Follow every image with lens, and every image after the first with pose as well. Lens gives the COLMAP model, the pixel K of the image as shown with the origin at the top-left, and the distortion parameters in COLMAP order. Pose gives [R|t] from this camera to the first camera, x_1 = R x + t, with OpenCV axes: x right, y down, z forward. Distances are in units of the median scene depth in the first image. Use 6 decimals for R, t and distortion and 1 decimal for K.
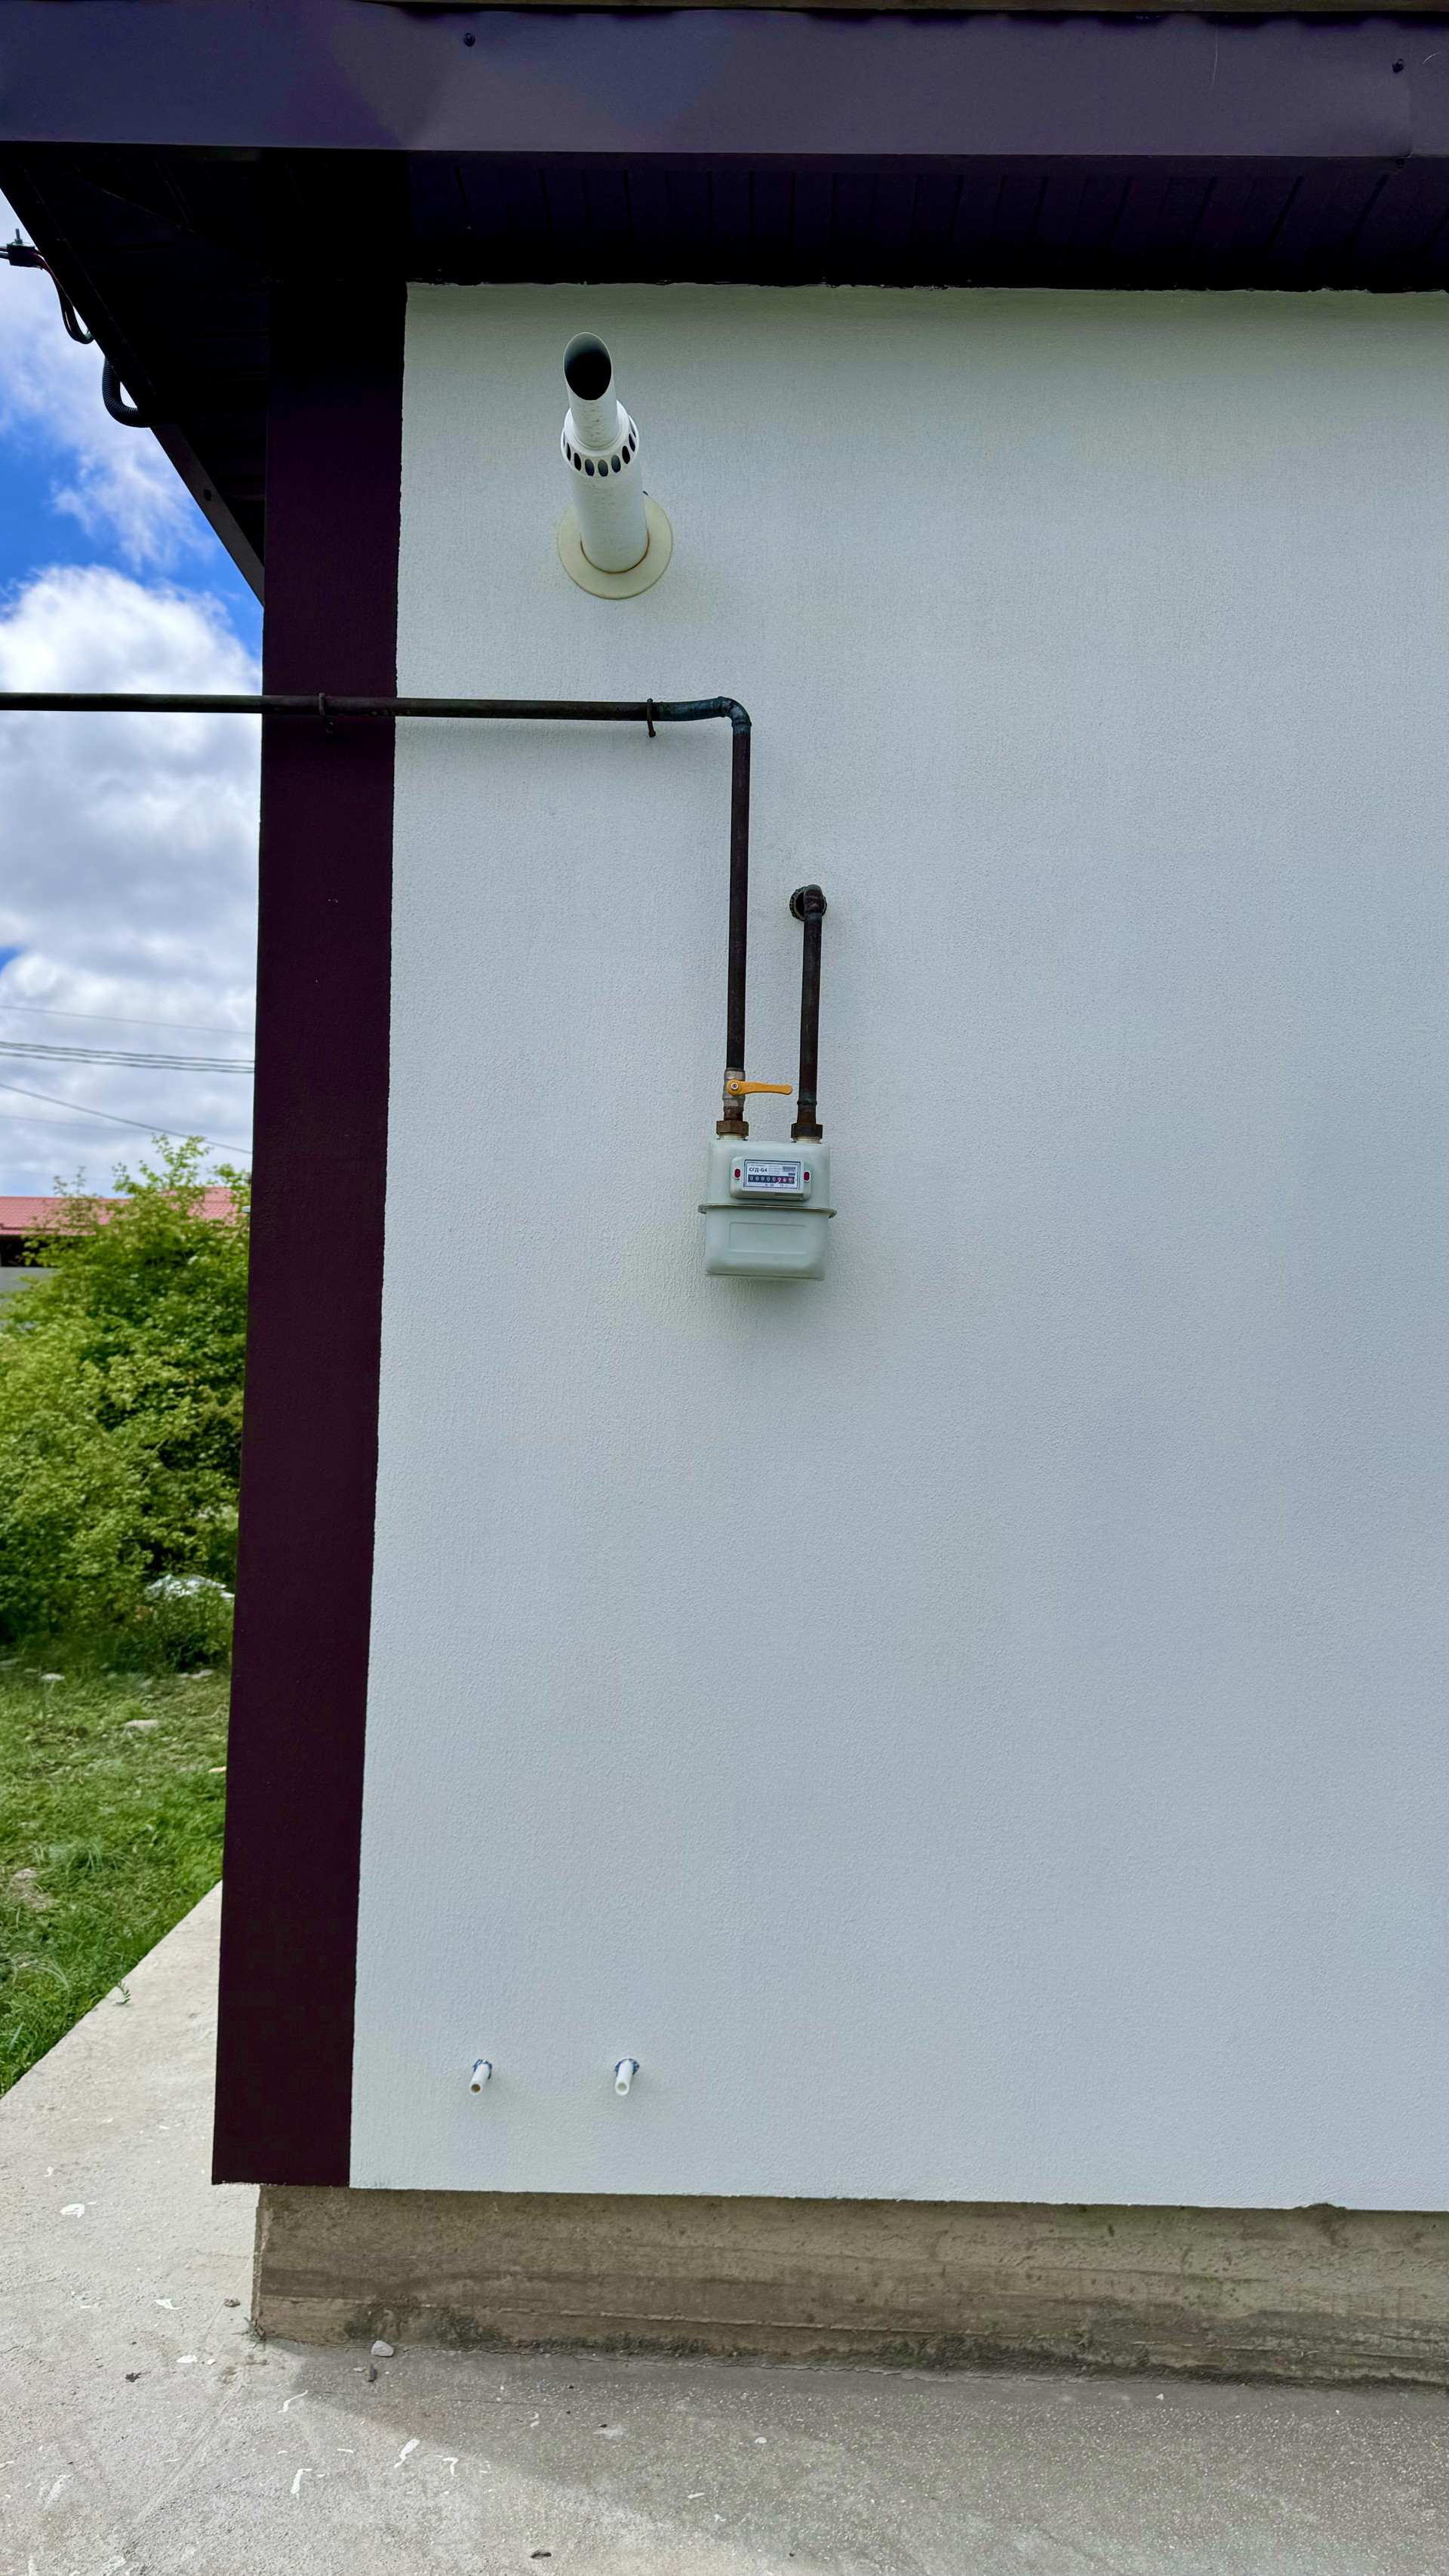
lens RADIAL K [[1856.3, 0, 724.5], [0, 1856.3, 1288.0], [0, 0, 1]] dist [0.000111, -0.000184]
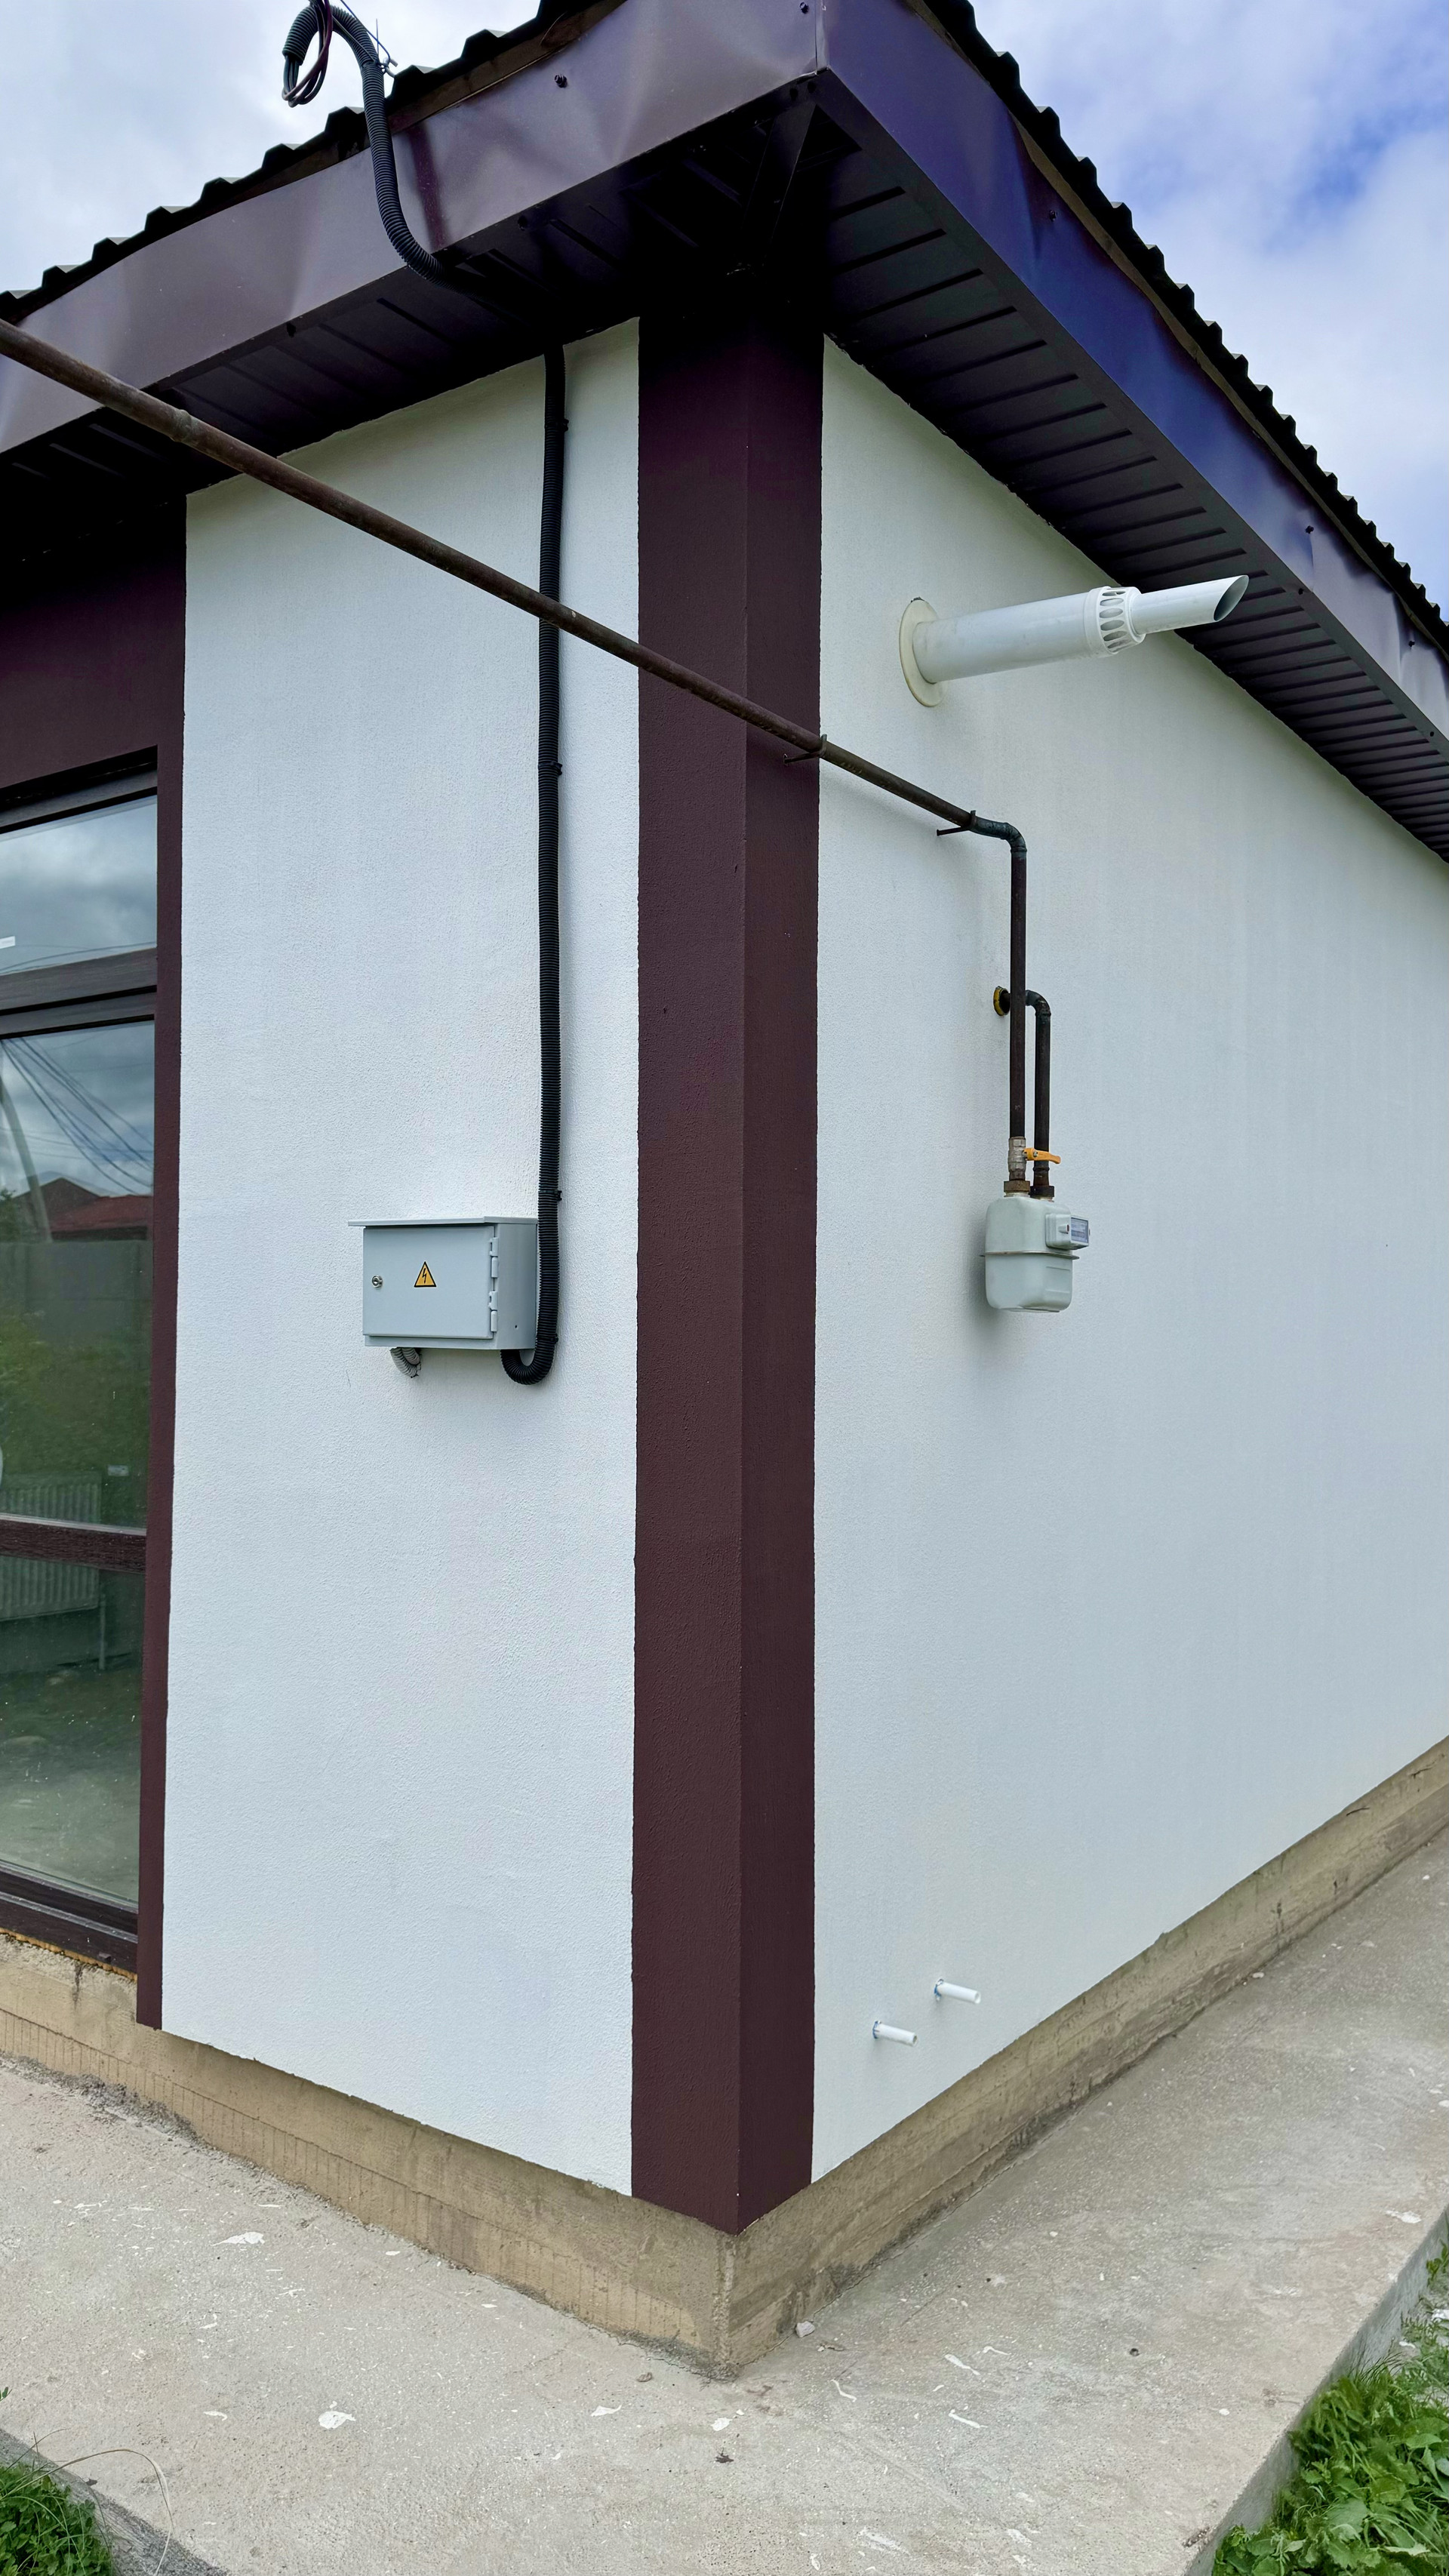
lens RADIAL K [[1856.3, 0, 724.5], [0, 1856.3, 1288.0], [0, 0, 1]] dist [0.000111, -0.000184]
pose [[0.563566, 0.004433, 0.826059, -1.080644], [-0.033323, 0.999294, 0.017372, -0.034673], [-0.825399, -0.037317, 0.563315, 0.466011]]
